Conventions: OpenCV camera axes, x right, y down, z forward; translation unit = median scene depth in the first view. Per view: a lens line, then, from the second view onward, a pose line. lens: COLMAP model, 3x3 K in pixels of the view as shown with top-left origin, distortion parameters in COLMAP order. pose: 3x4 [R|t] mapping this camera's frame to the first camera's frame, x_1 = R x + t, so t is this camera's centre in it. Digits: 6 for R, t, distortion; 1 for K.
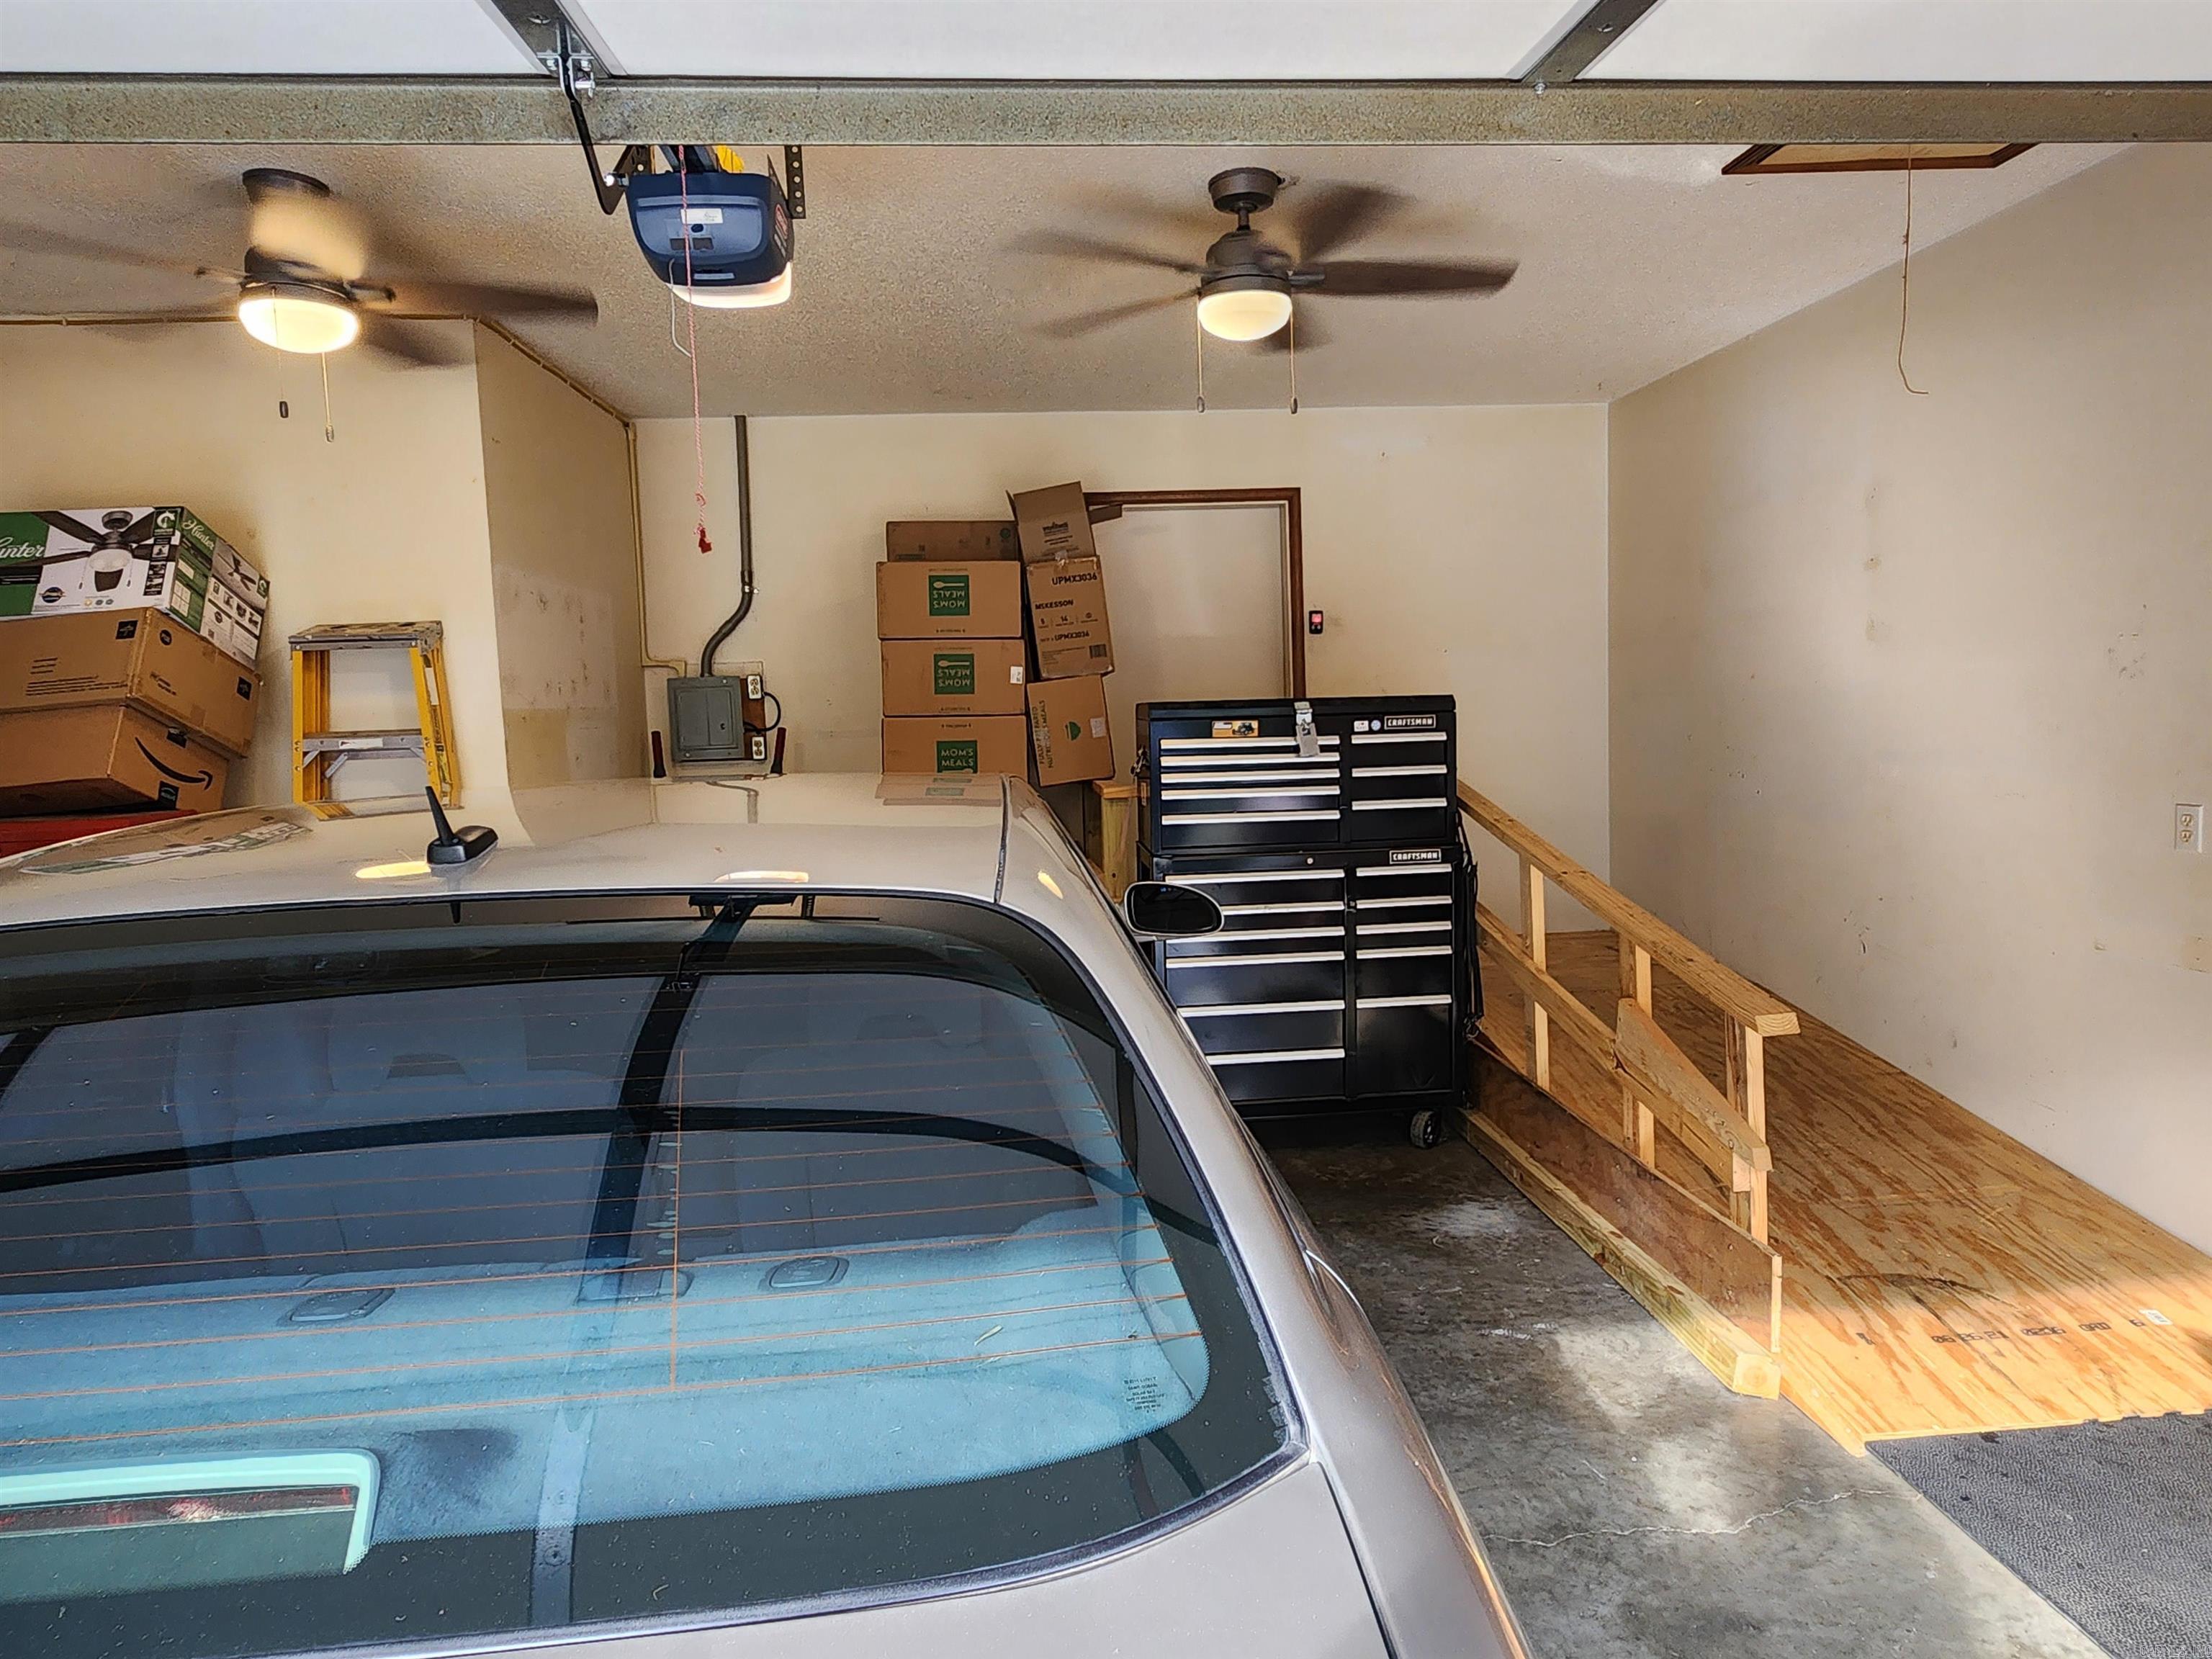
lens RADIAL K [[914.1, 0, 1120.0], [0, 914.1, 819.4], [0, 0, 1]] dist [-0.003717, 0.003219]
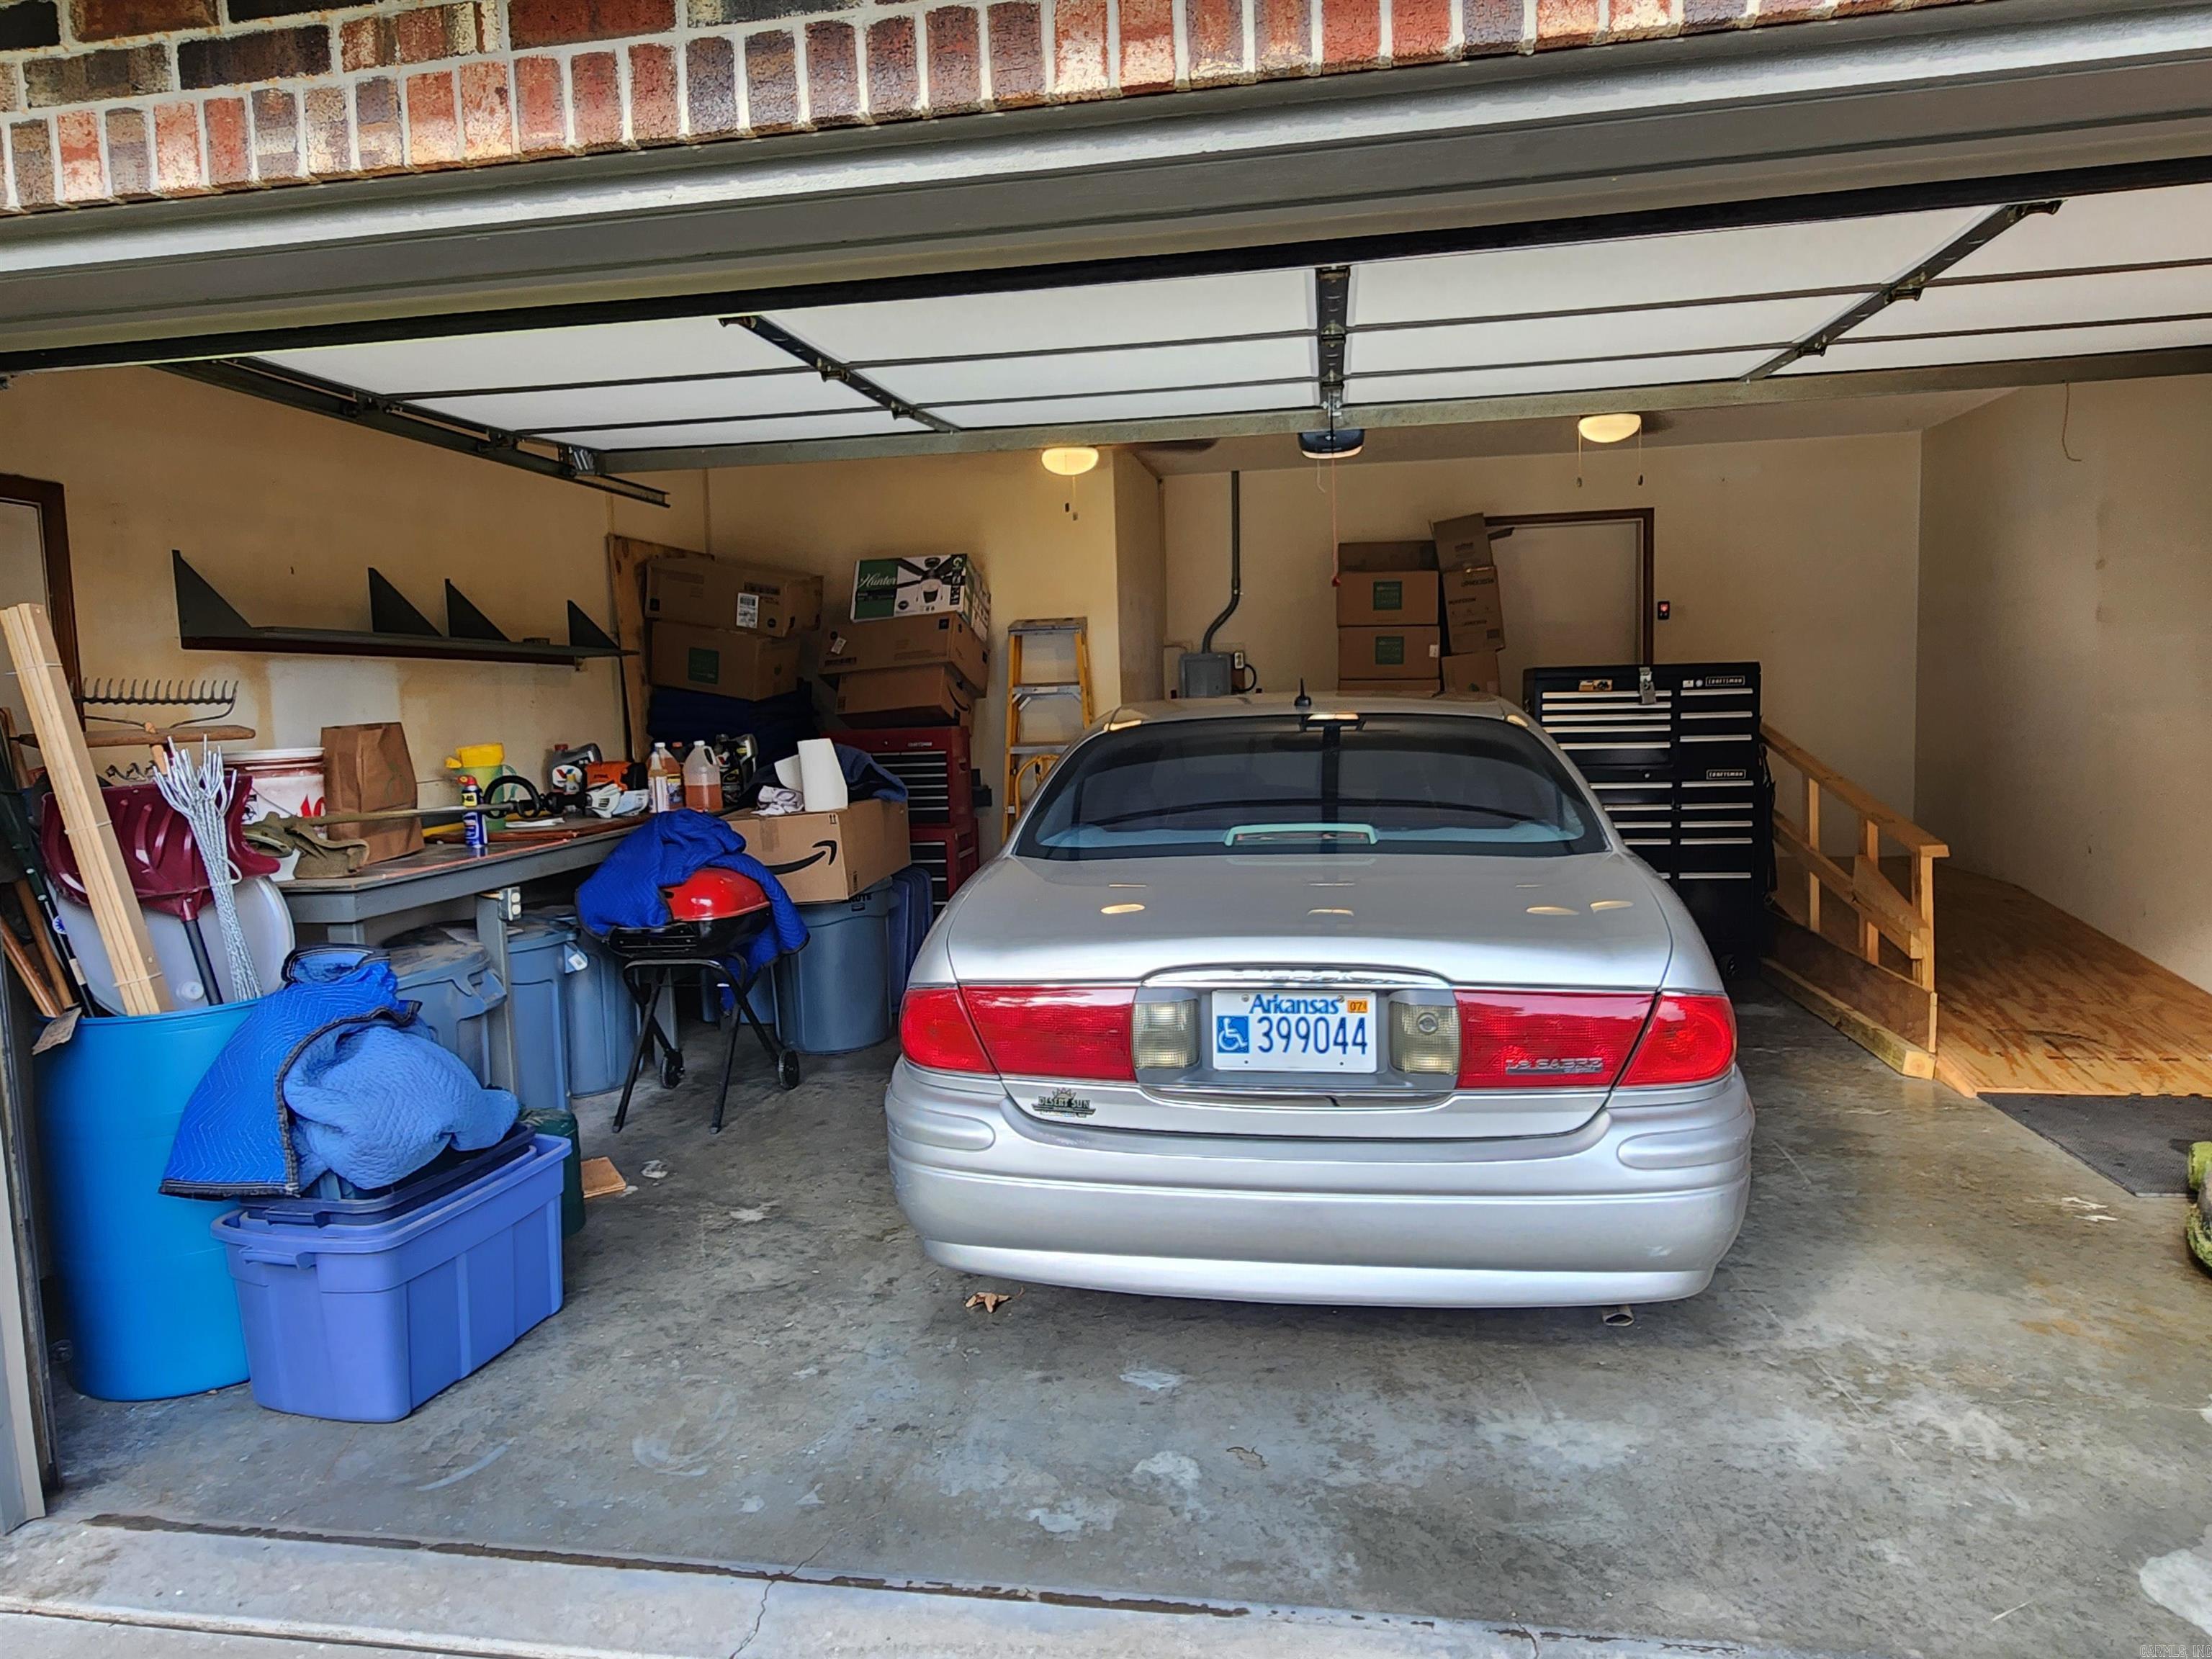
lens RADIAL K [[1239.9, 0, 1136.4], [0, 1239.9, 835.8], [0, 0, 1]] dist [0.005706, -0.000042]
pose [[0.974230, 0.030881, -0.223433, -0.139136], [-0.036827, 0.999068, -0.022494, 0.214233], [0.222531, 0.030143, 0.974460, -1.097629]]
